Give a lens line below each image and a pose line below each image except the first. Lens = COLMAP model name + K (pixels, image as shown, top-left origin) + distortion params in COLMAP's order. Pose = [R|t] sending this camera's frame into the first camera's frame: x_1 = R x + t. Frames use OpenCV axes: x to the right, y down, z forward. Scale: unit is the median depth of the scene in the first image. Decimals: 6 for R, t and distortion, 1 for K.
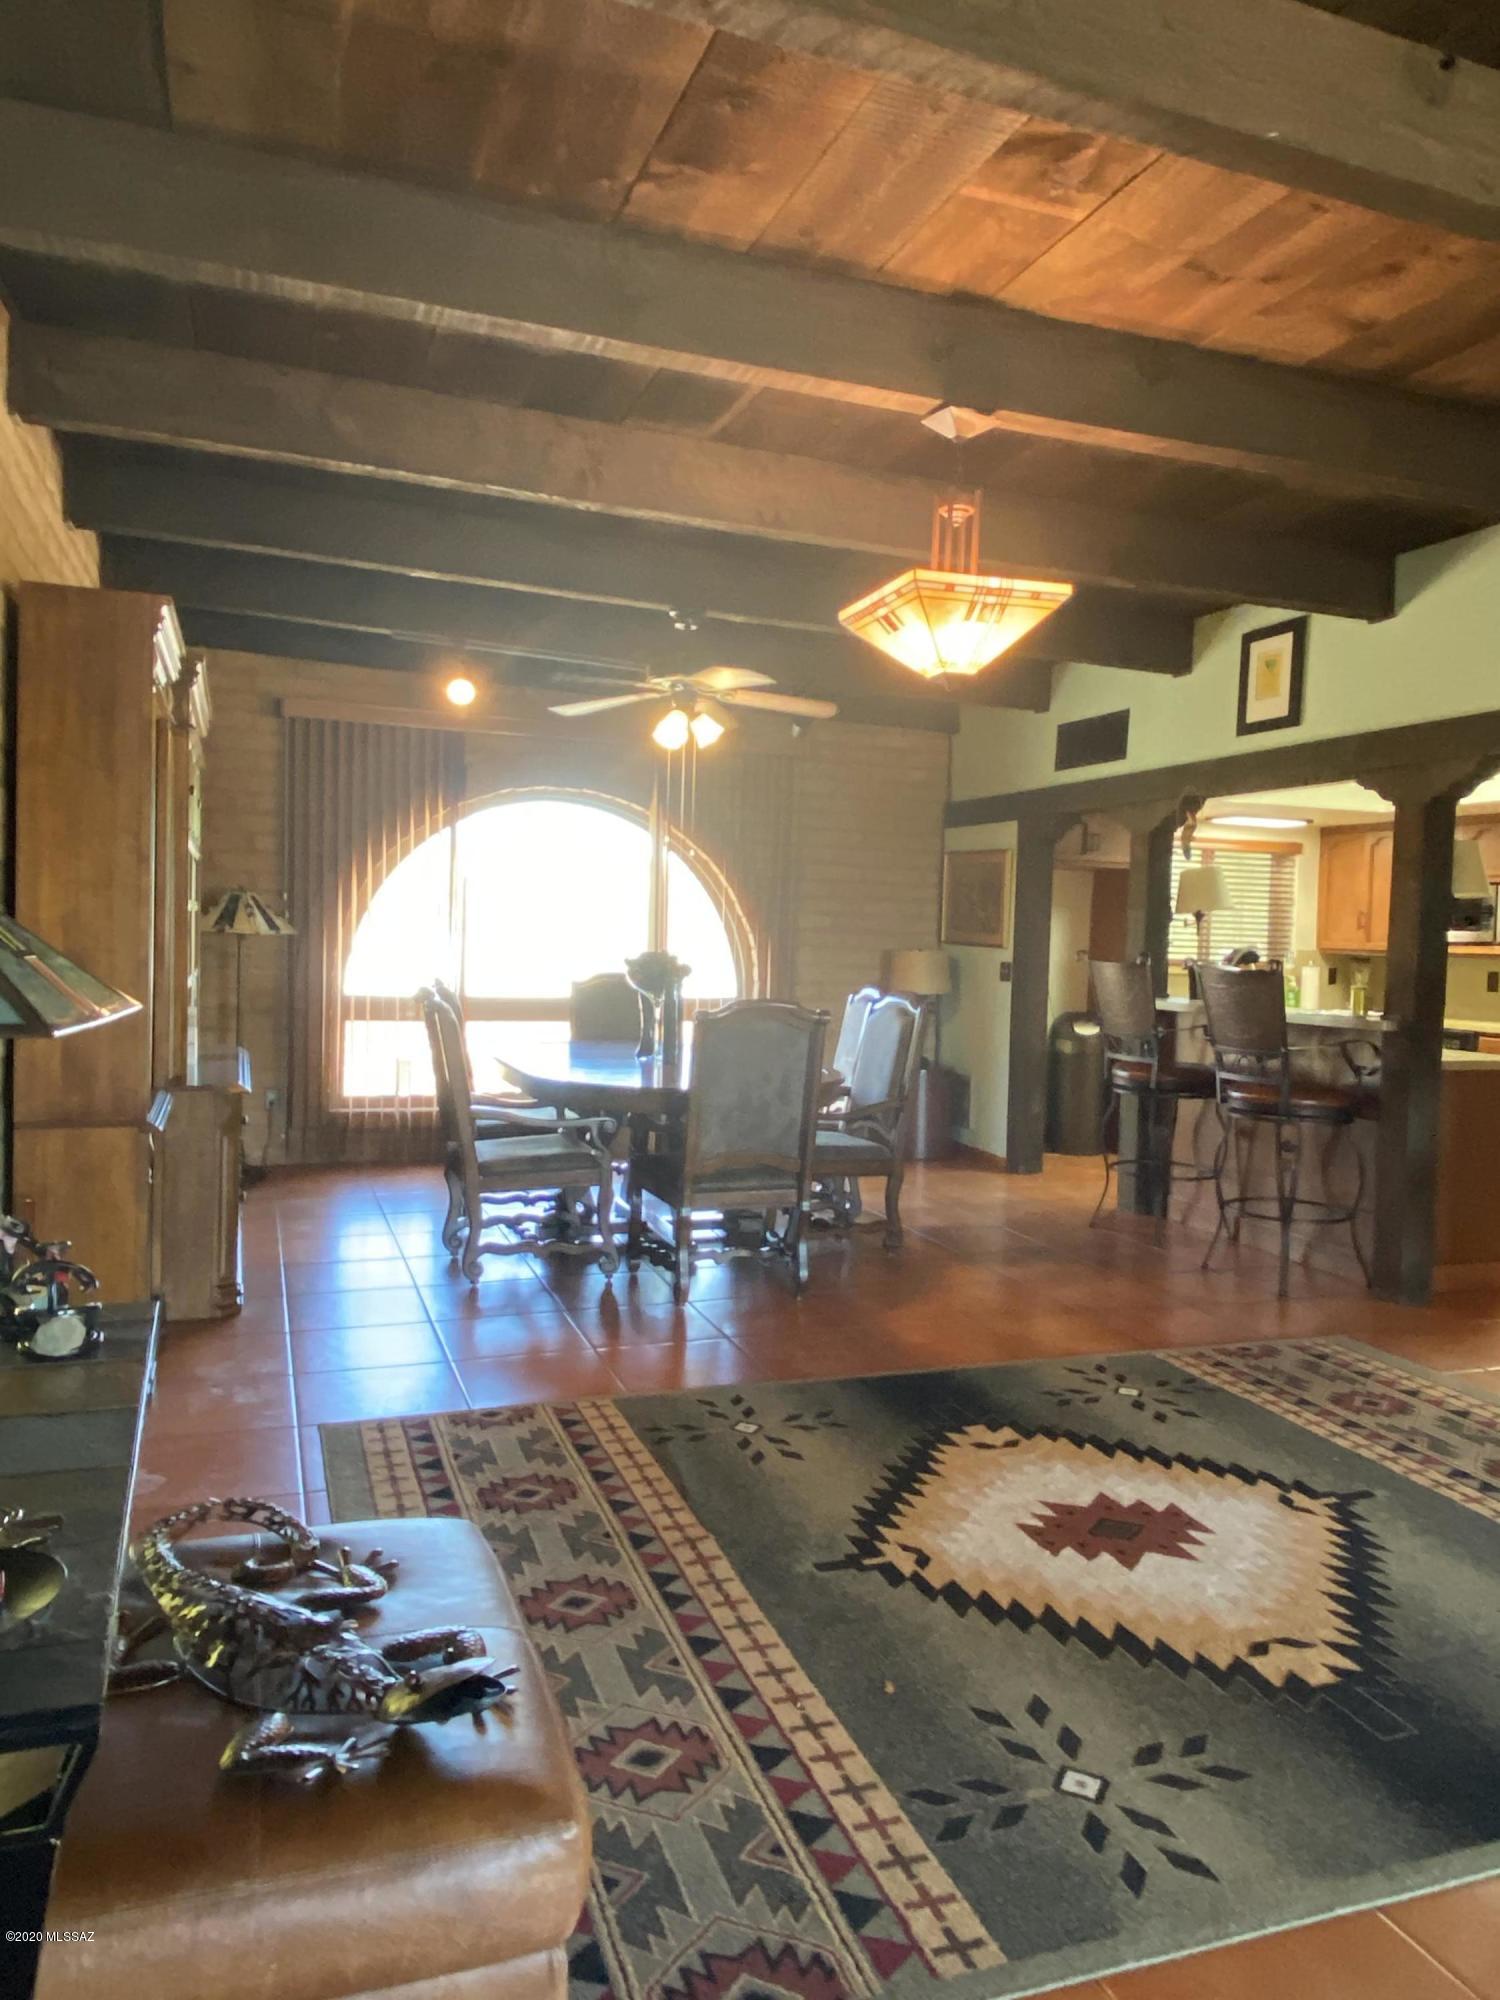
lens RADIAL K [[1370.6, 0, 745.0], [0, 1370.6, 998.3], [0, 0, 1]] dist [0.054381, -0.033709]
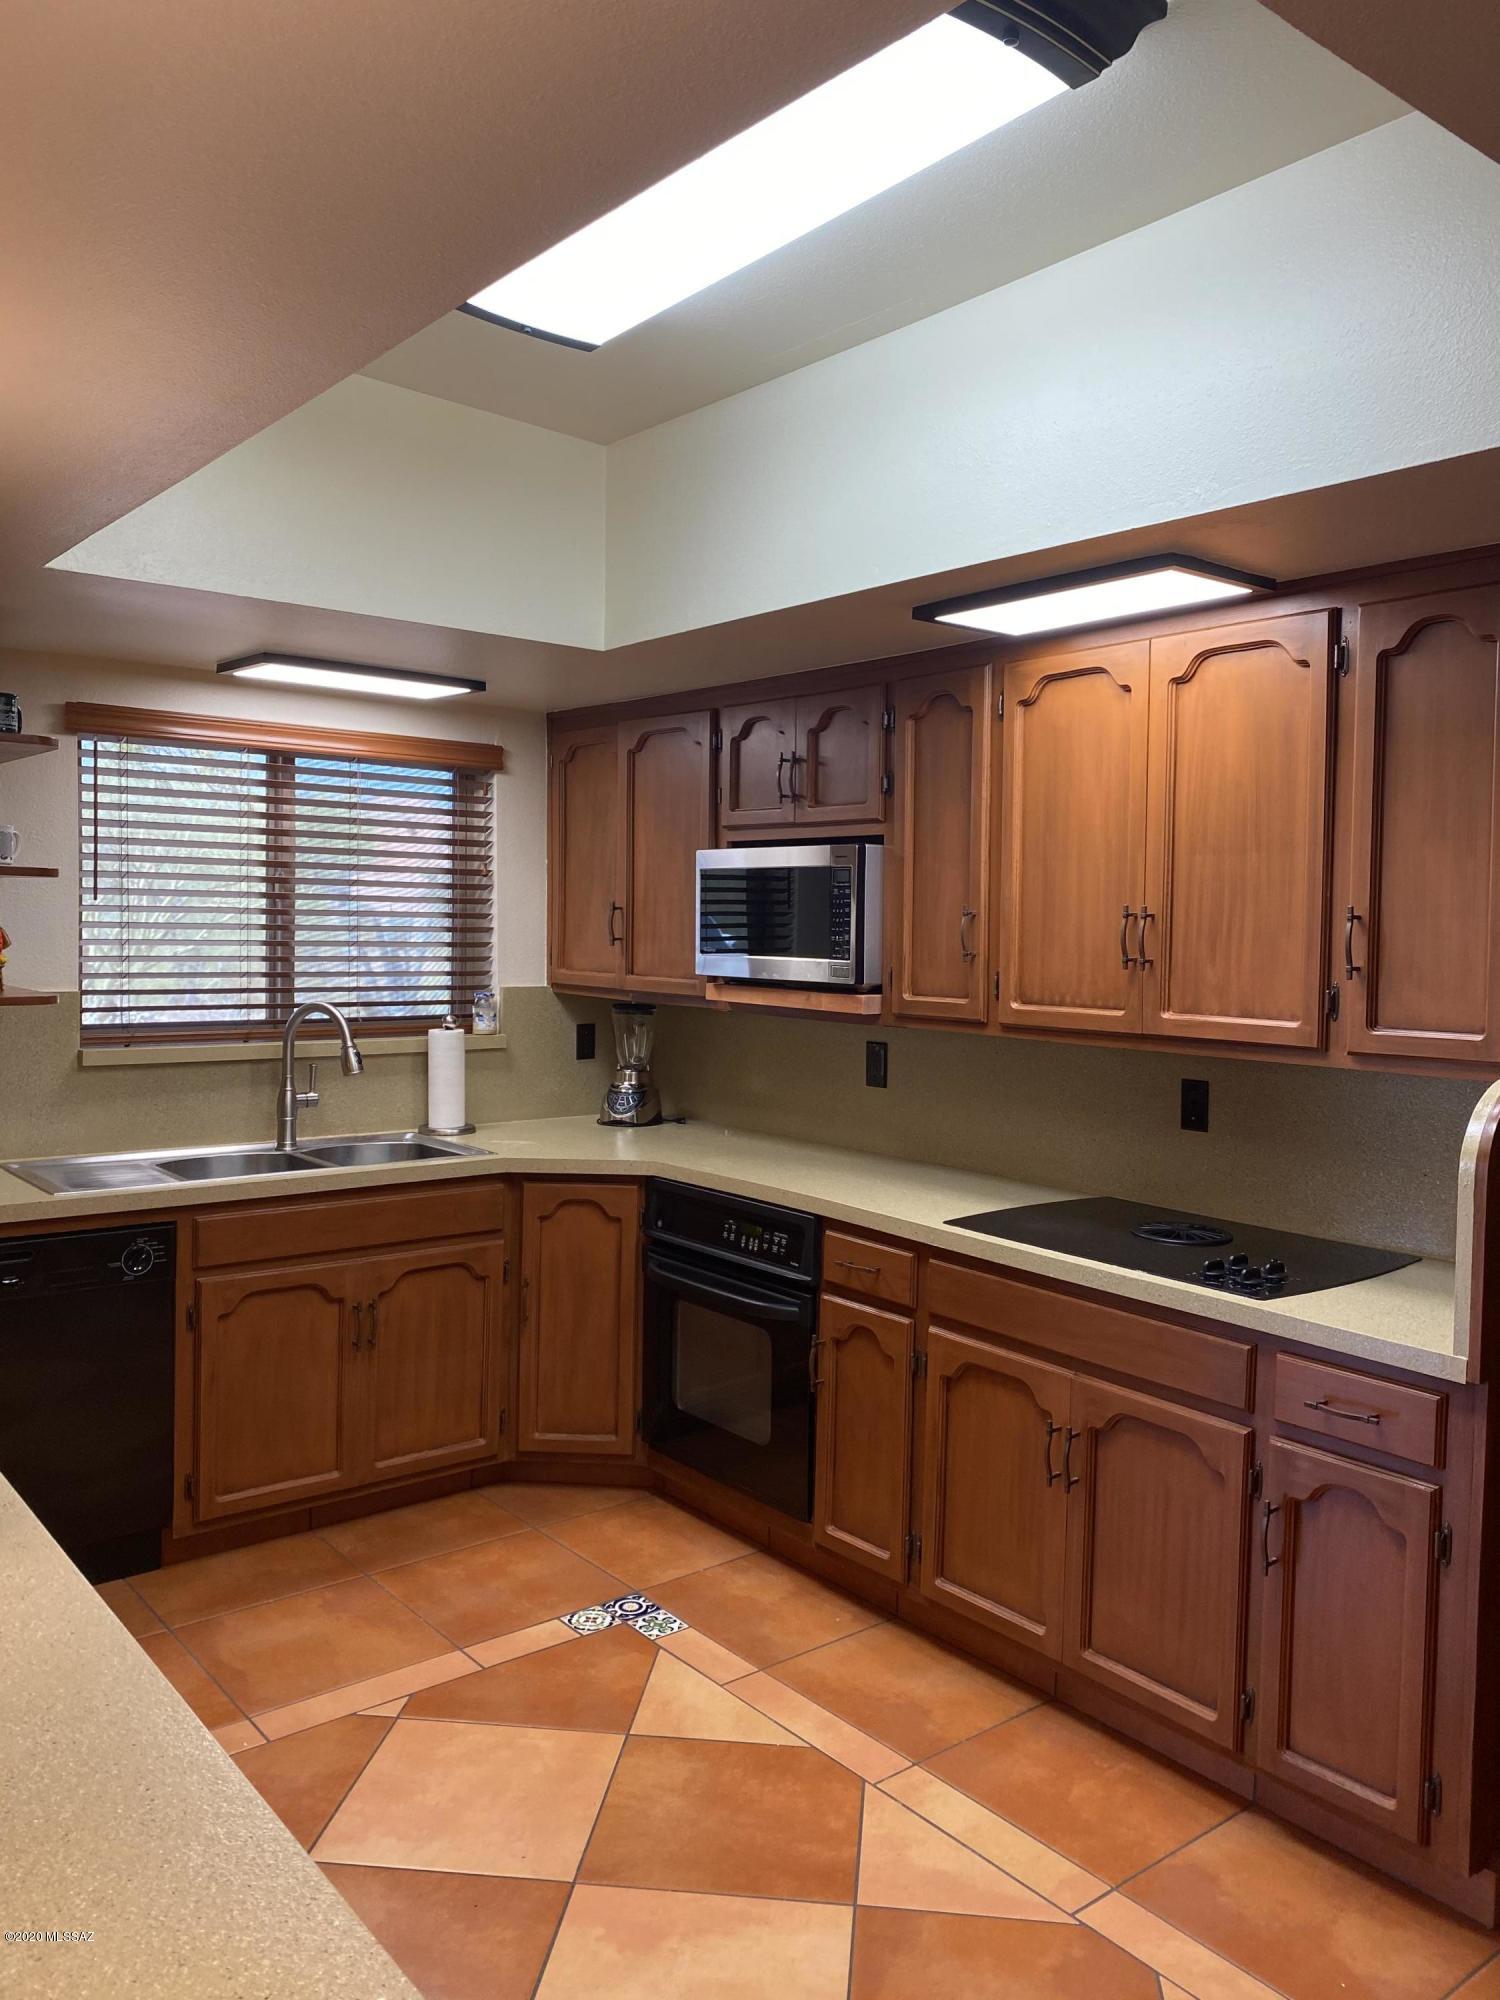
lens RADIAL K [[1515.7, 0, 749.8], [0, 1515.7, 1000.7], [0, 0, 1]] dist [0.015103, -0.000981]
pose [[0.939404, -0.027275, 0.341726, 0.723138], [0.020043, 0.999495, 0.024676, -0.097609], [-0.342226, -0.016332, 0.939476, 1.210317]]
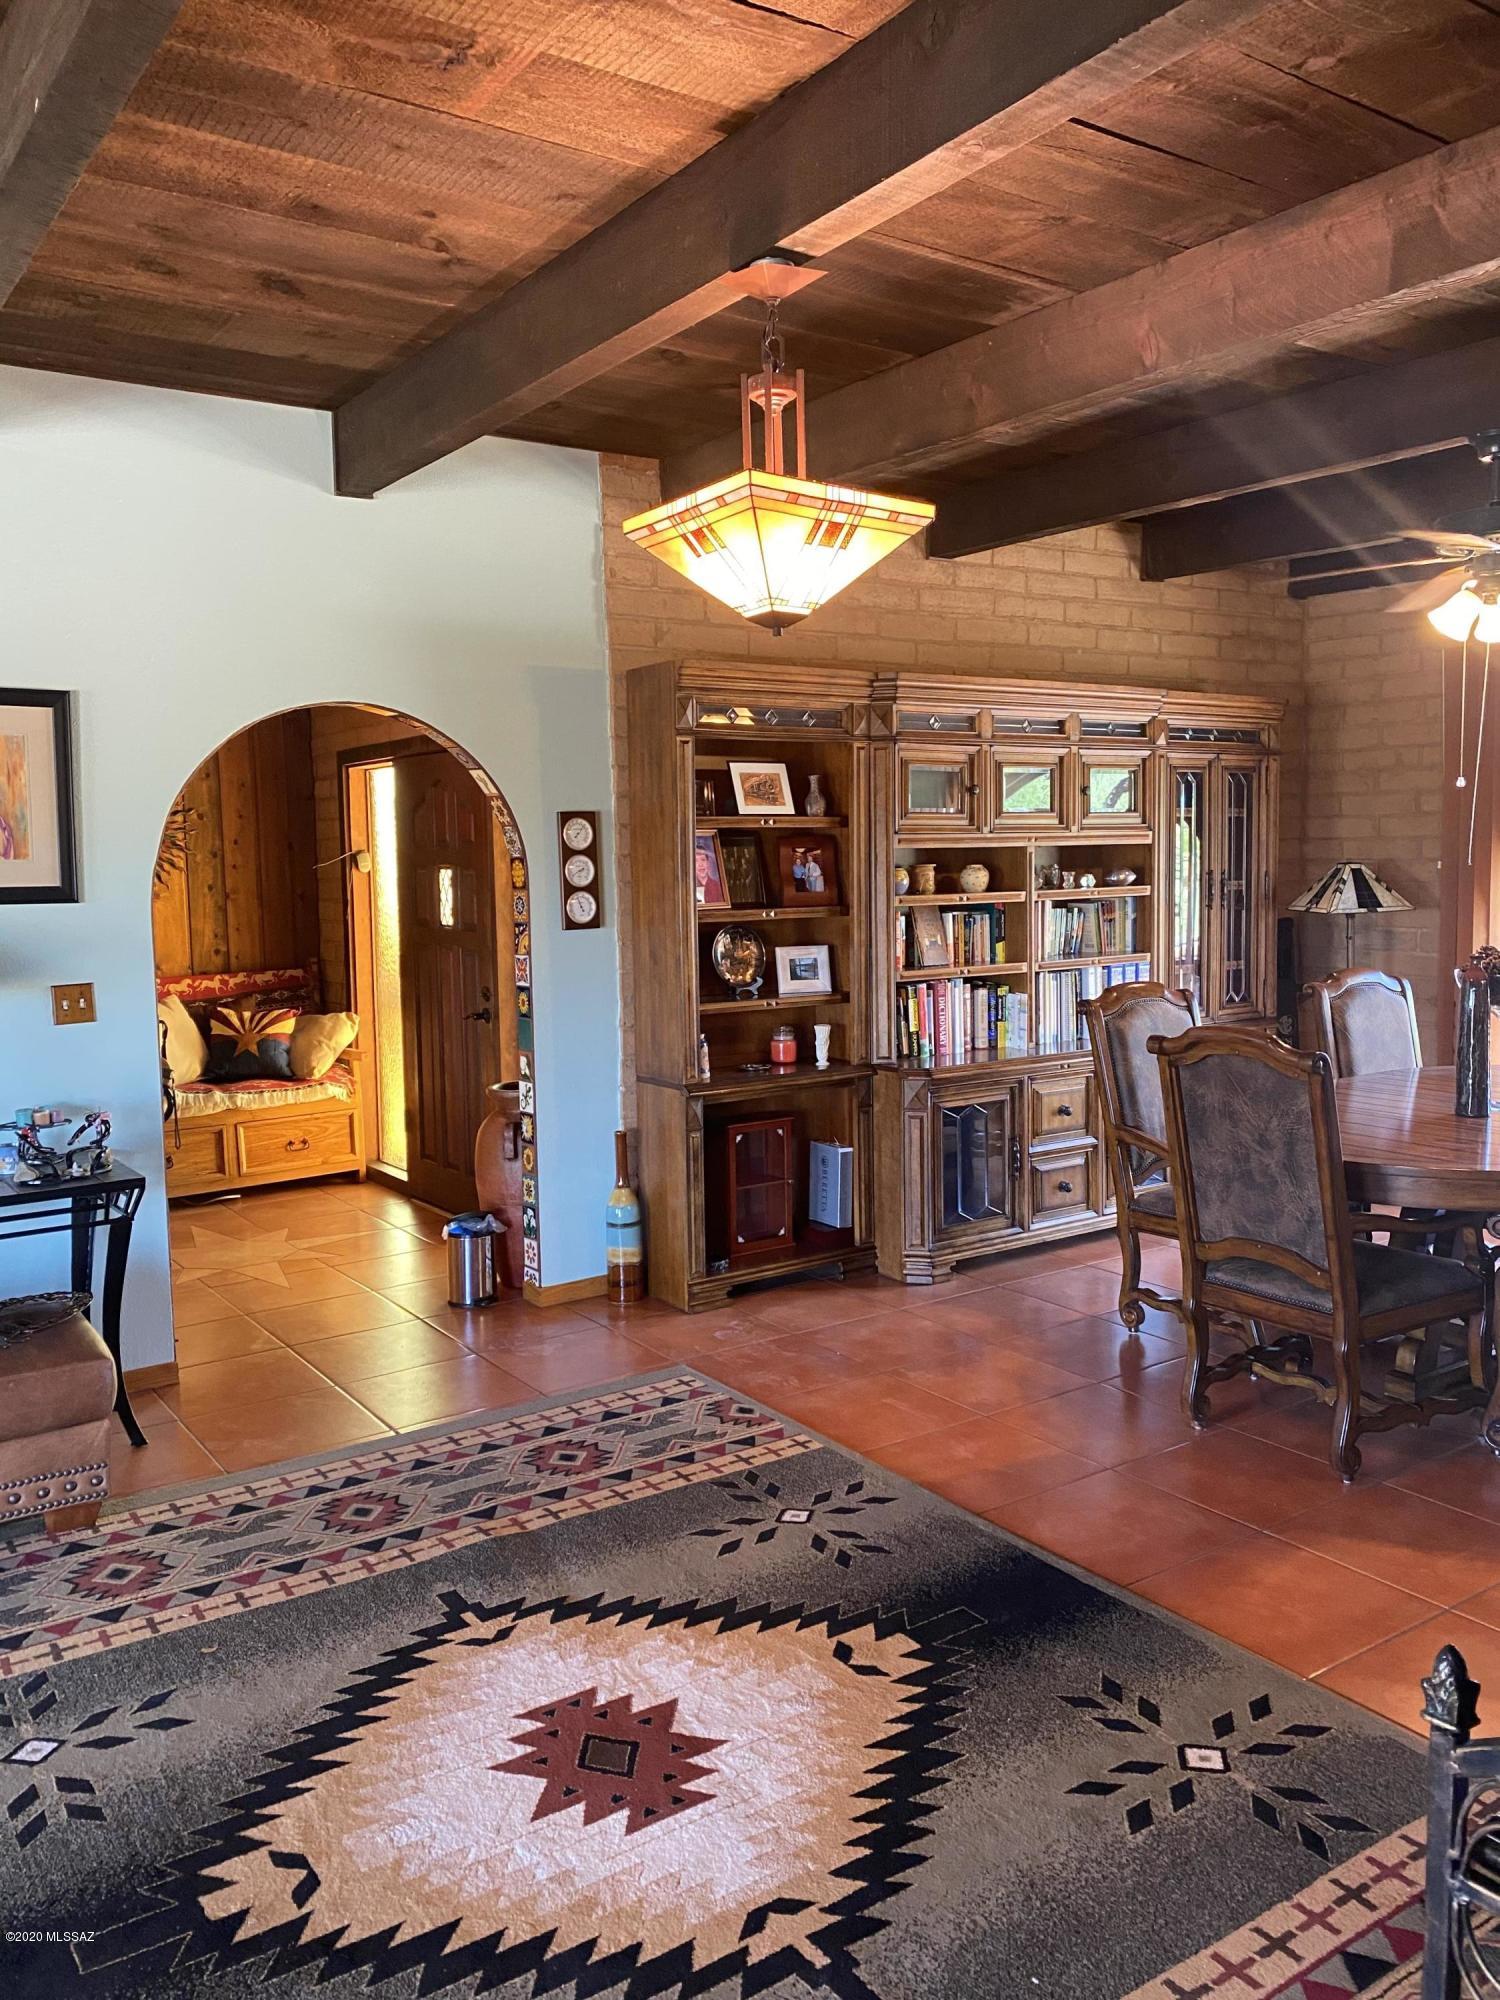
lens RADIAL K [[1515.7, 0, 766.1], [0, 1515.7, 993.7], [0, 0, 1]] dist [0.015103, -0.000981]
pose [[0.270738, 0.052316, -0.961231, 0.800263], [-0.022232, 0.998596, 0.048088, -0.055517], [0.962396, 0.008351, 0.271521, 0.639695]]
